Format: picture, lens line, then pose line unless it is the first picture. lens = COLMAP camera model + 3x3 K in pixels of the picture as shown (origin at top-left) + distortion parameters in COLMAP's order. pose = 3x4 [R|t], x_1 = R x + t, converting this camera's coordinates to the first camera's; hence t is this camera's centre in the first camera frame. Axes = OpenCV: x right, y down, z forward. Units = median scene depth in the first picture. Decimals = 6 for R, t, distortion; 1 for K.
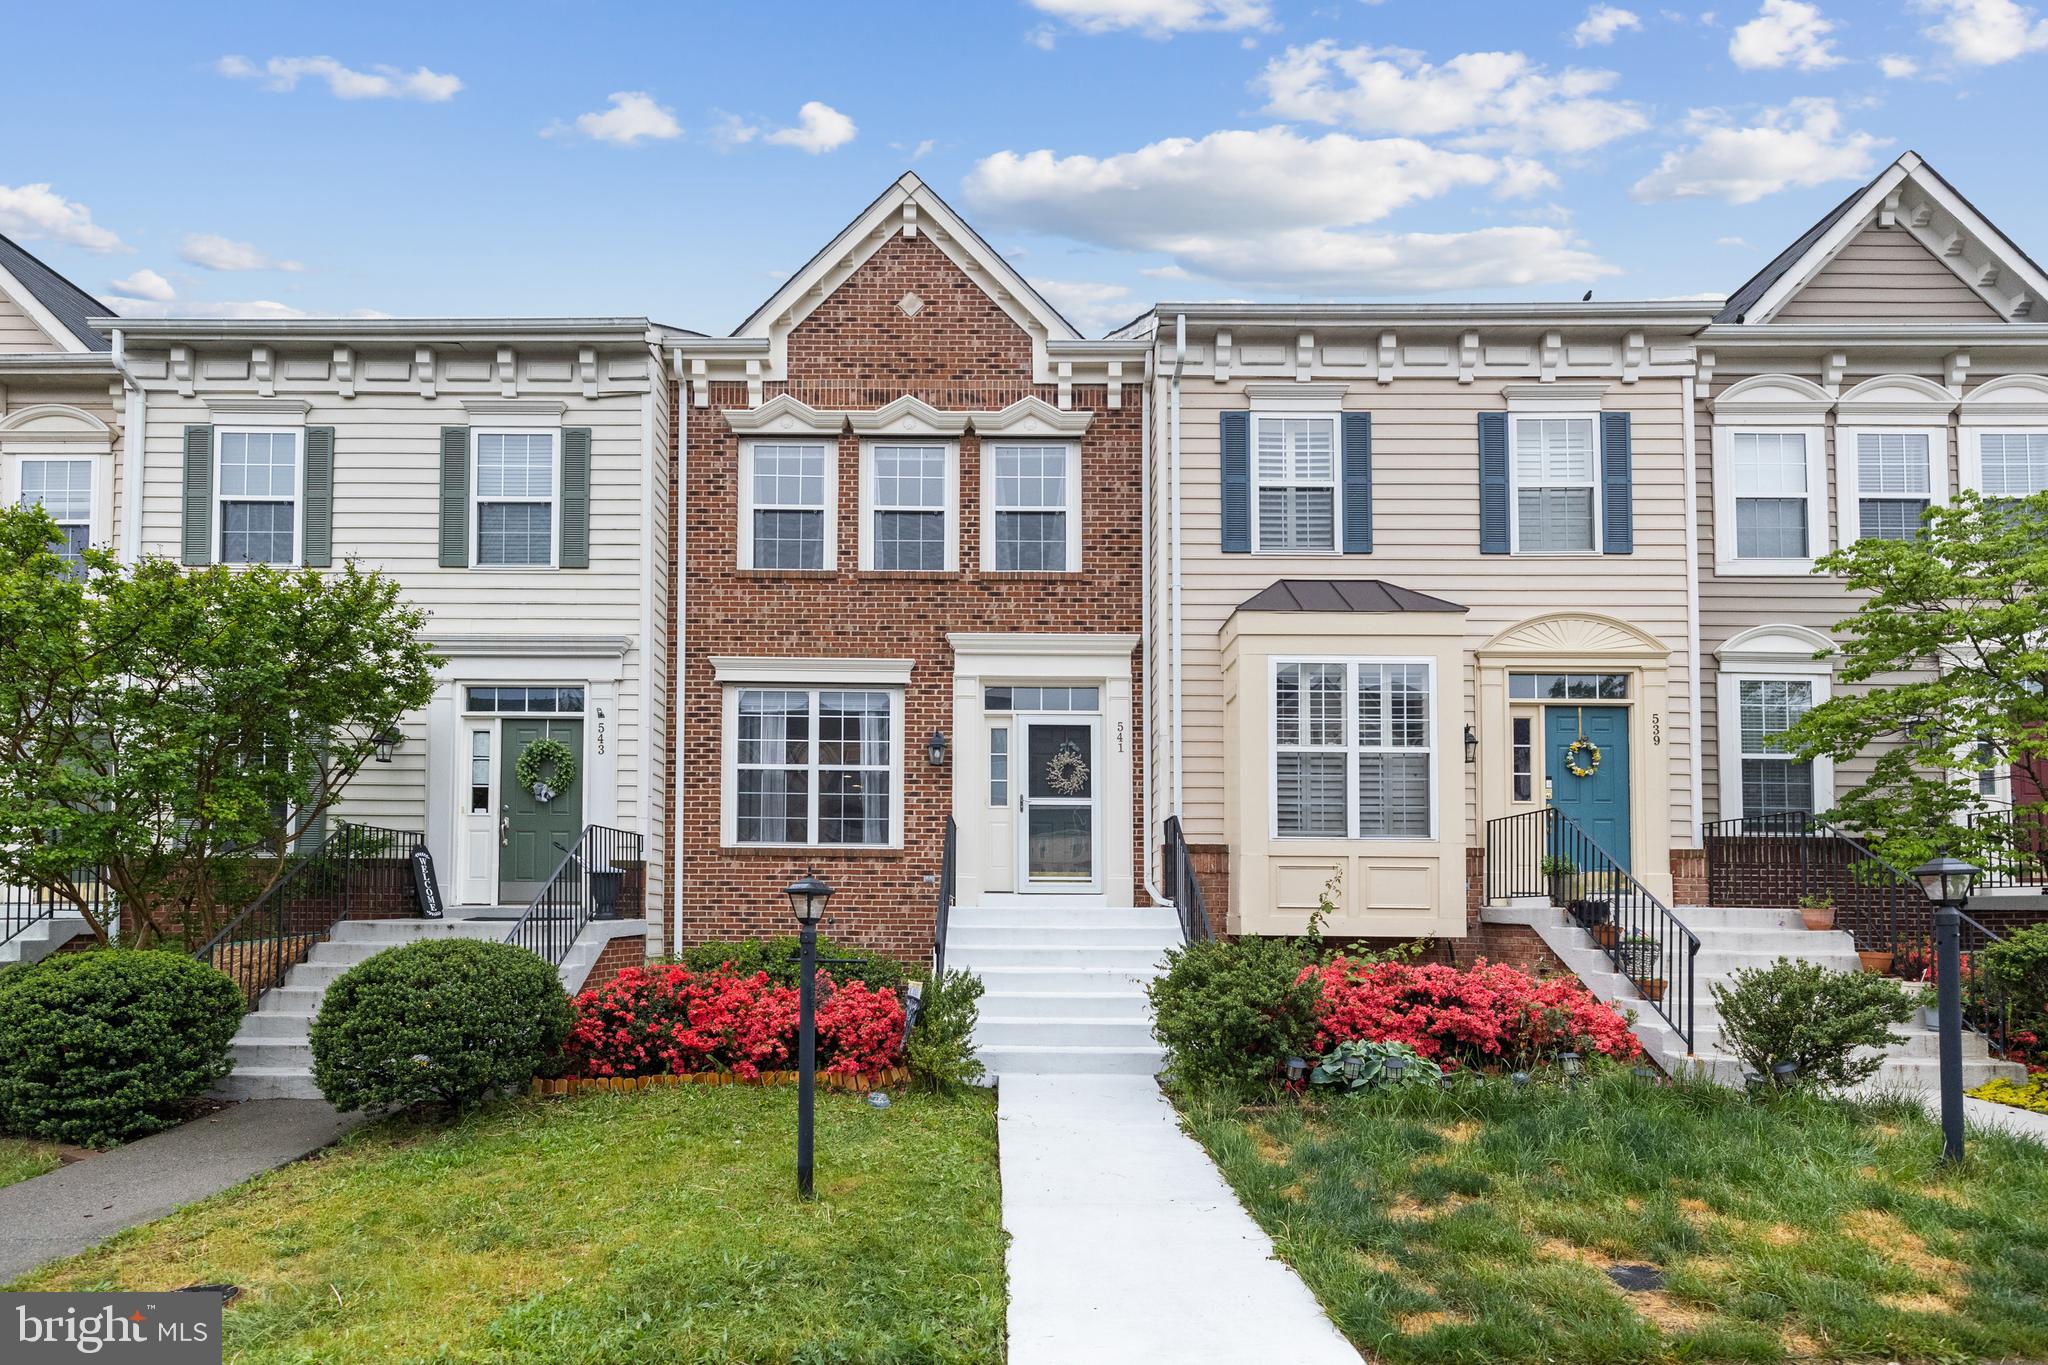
lens RADIAL K [[939.3, 0, 1022.9], [0, 939.3, 679.0], [0, 0, 1]] dist [0.002963, -0.001091]
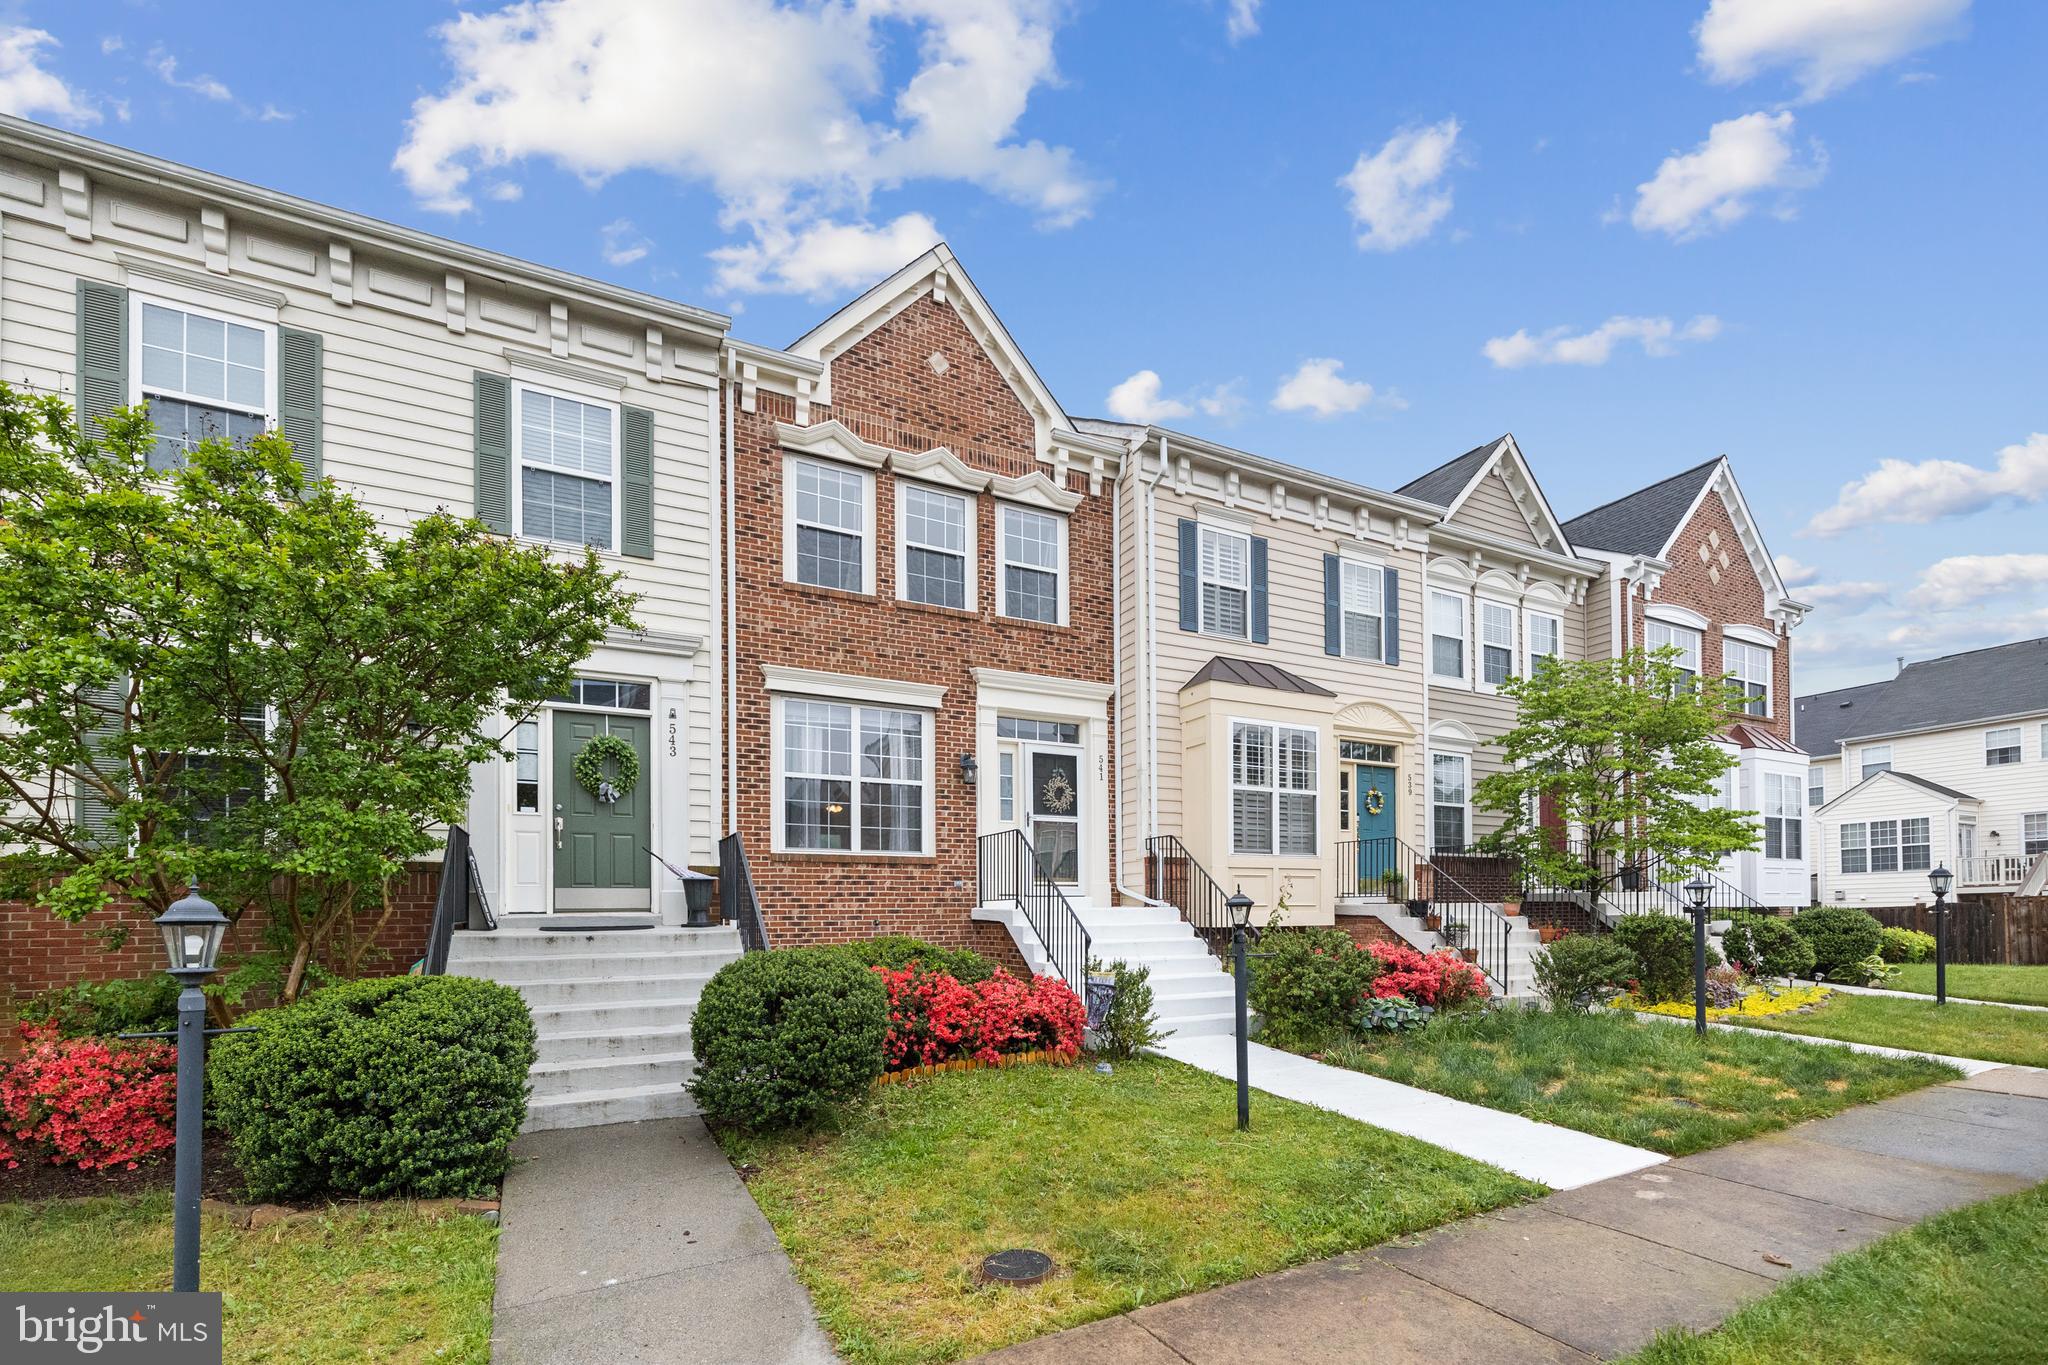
lens RADIAL K [[887.6, 0, 1022.1], [0, 887.6, 682.6], [0, 0, 1]] dist [0.000543, 0.000971]
pose [[0.882739, 0.103398, 0.458346, -0.515068], [-0.102599, 0.994364, -0.026719, -0.007260], [-0.458526, -0.023440, 0.888372, 0.018826]]
